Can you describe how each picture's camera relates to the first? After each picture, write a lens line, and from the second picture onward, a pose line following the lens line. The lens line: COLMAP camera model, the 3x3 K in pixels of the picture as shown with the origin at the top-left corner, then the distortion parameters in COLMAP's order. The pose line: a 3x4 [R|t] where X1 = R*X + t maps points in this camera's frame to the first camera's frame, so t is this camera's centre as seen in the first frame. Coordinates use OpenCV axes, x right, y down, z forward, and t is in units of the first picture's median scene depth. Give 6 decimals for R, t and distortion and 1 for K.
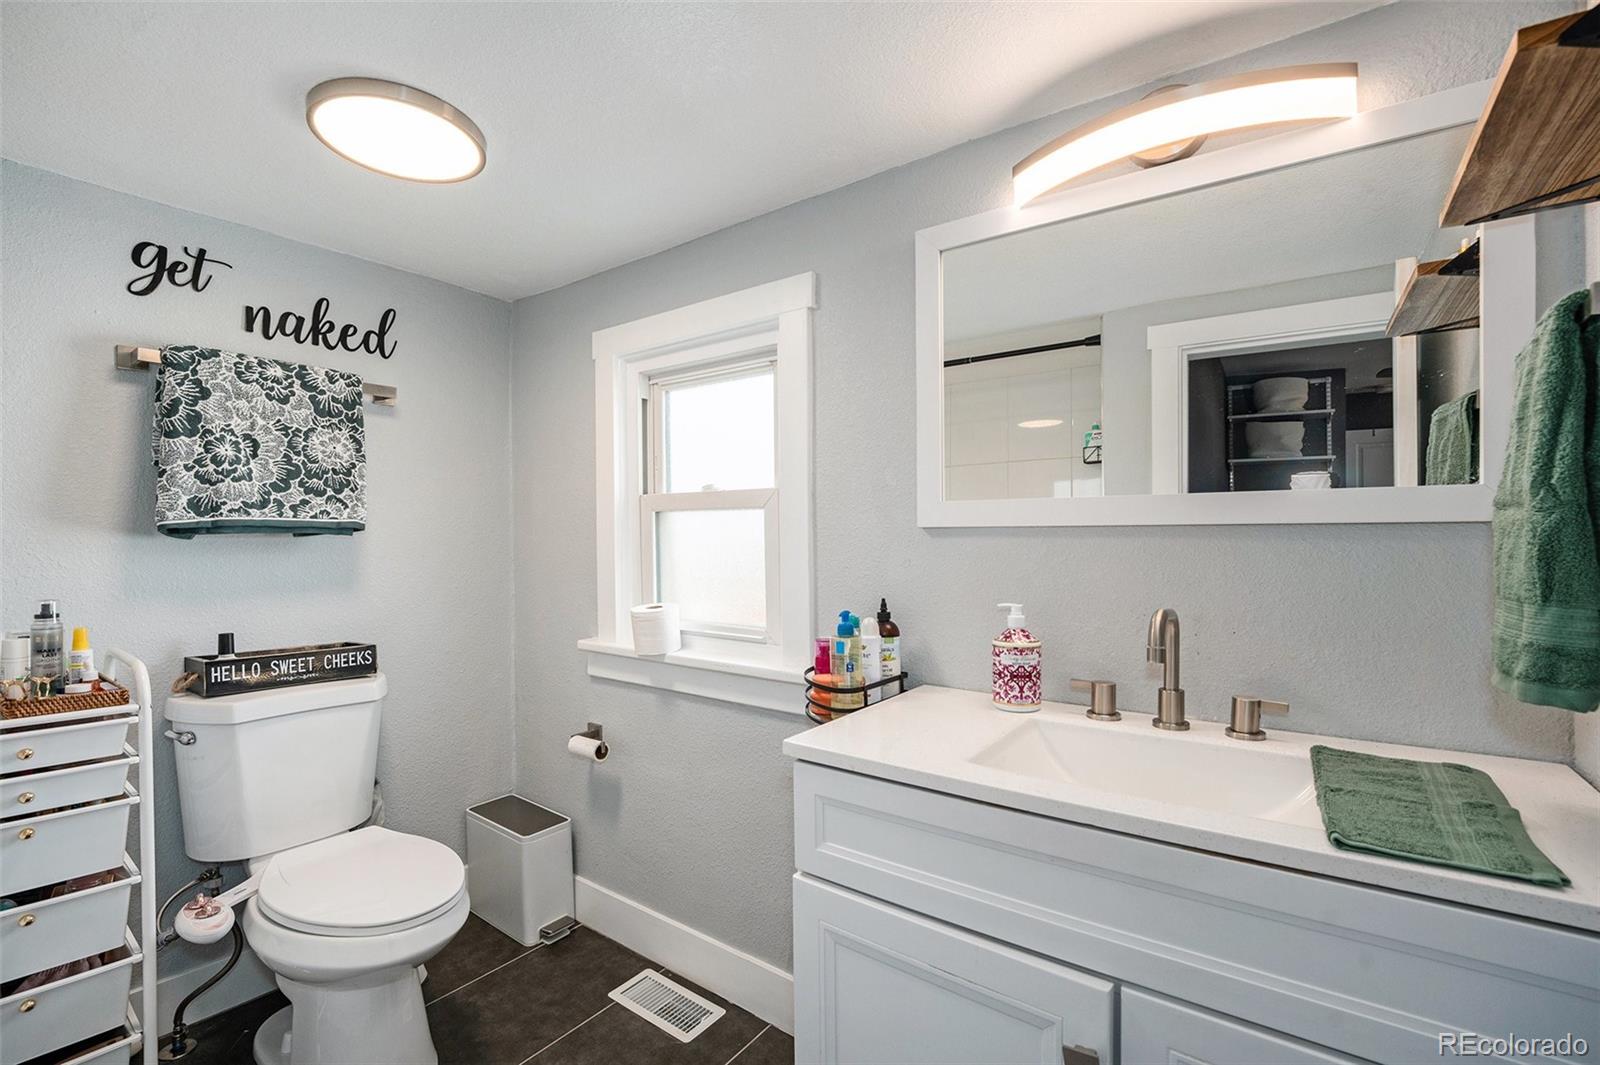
lens RADIAL K [[693.6, 0, 800.1], [0, 693.6, 542.0], [0, 0, 1]] dist [-0.020325, 0.001218]
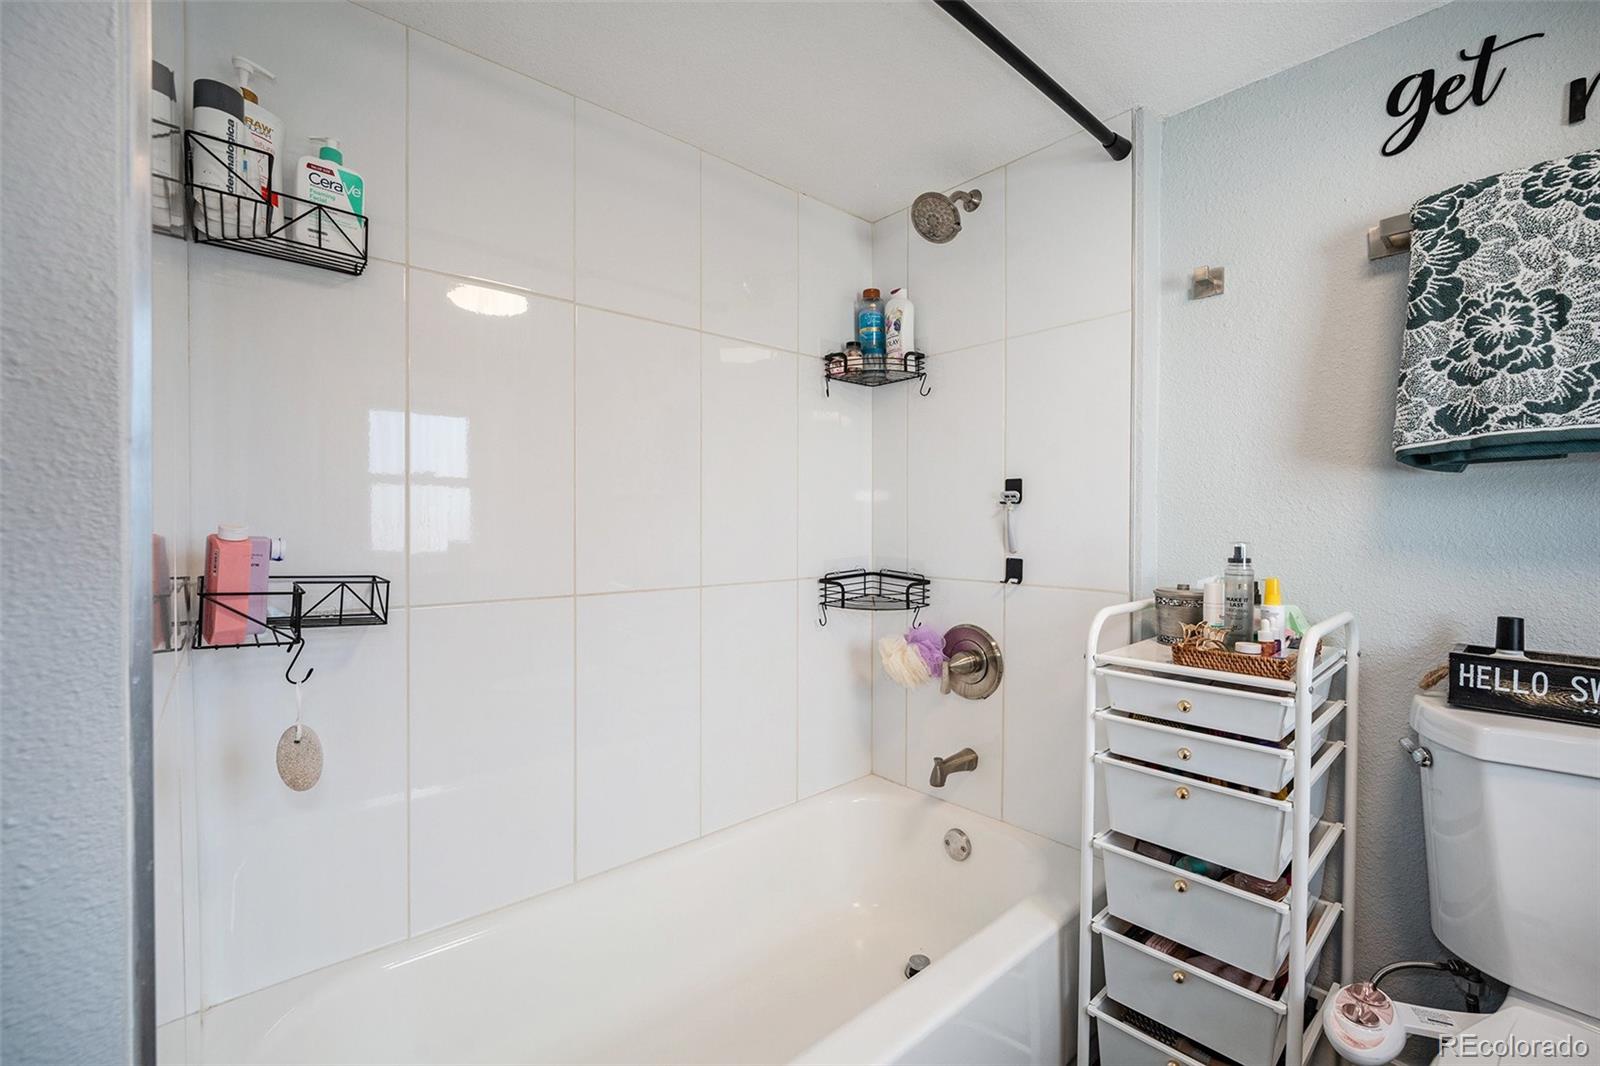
lens RADIAL K [[669.7, 0, 796.6], [0, 669.7, 537.4], [0, 0, 1]] dist [-0.019212, 0.001718]
pose [[-0.177692, 0.018691, -0.983909, -0.127211], [-0.002438, 0.999808, 0.019434, 0.051421], [0.984083, 0.005852, -0.177612, 0.473651]]
